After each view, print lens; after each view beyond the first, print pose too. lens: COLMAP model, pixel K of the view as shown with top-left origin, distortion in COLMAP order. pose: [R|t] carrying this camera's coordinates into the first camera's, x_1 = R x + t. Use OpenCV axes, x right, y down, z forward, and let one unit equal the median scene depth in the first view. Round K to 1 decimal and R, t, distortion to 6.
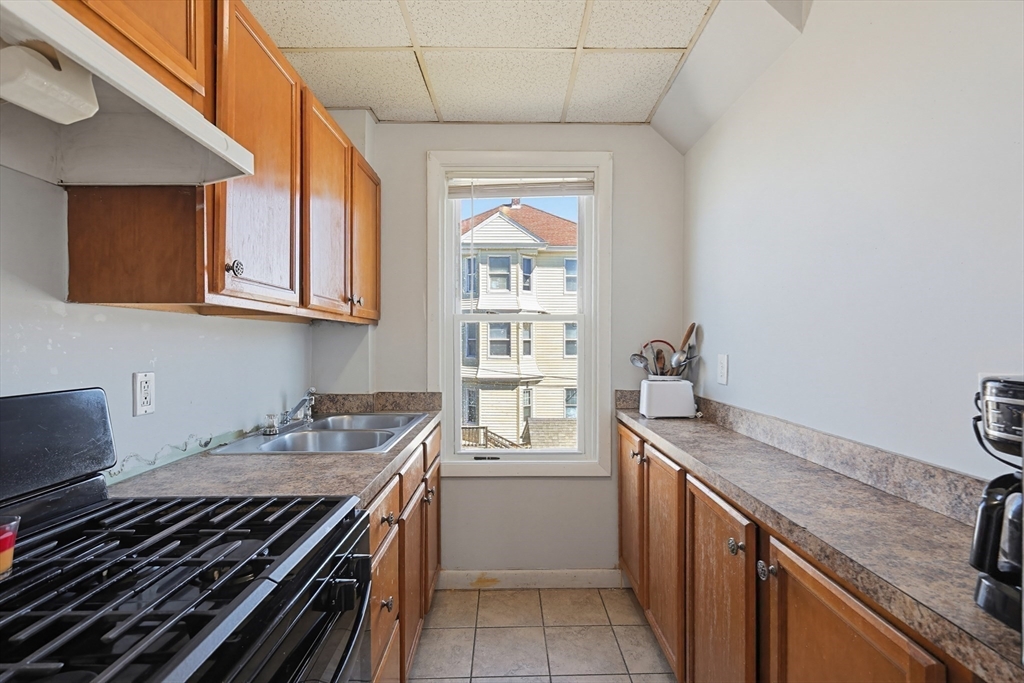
lens RADIAL K [[467.7, 0, 509.9], [0, 467.7, 345.3], [0, 0, 1]] dist [0.000997, 0.000539]
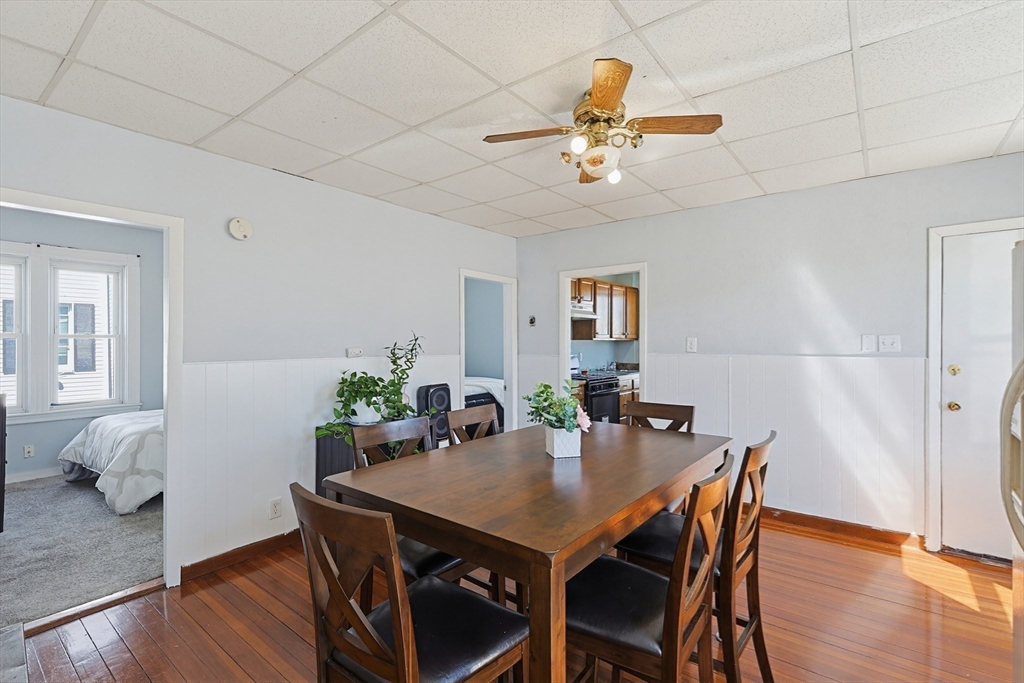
lens RADIAL K [[468.0, 0, 512.0], [0, 468.0, 341.5], [0, 0, 1]] dist [-0.000703, -0.000150]
pose [[0.778576, 0.002854, -0.627544, 1.109535], [-0.006222, 0.999976, -0.003172, -0.025023], [0.627520, 0.006375, 0.778575, -2.087158]]
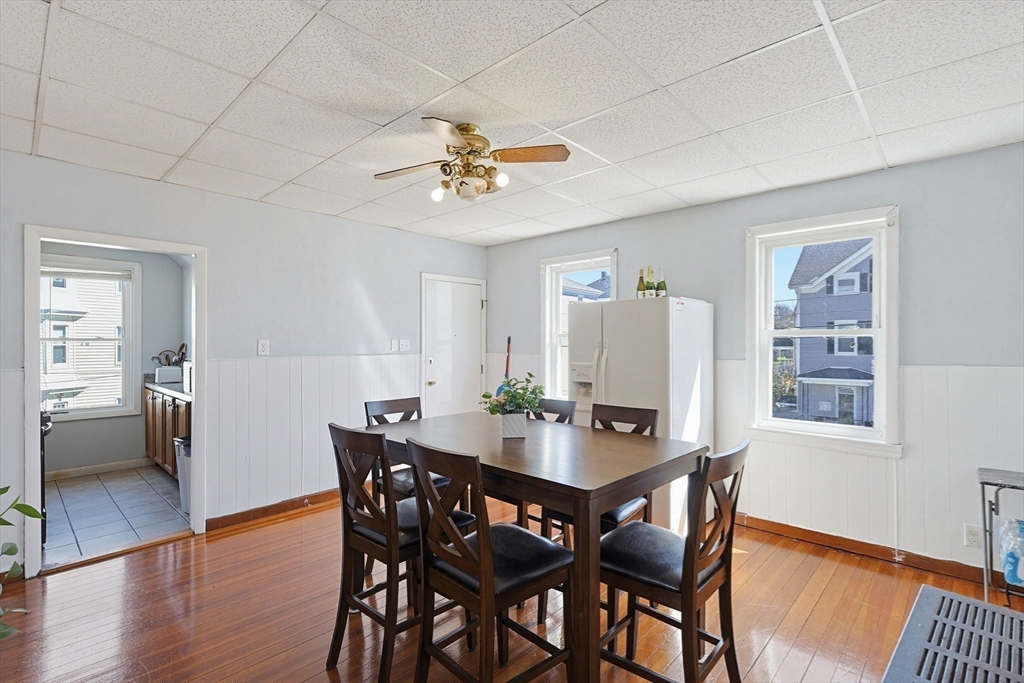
lens RADIAL K [[478.8, 0, 512.0], [0, 478.8, 341.5], [0, 0, 1]] dist [0.000995, 0.000057]
pose [[0.692991, 0.004871, 0.720930, -0.225517], [0.006794, 0.999889, -0.013286, -0.013909], [-0.720914, 0.014105, 0.692881, -2.091093]]
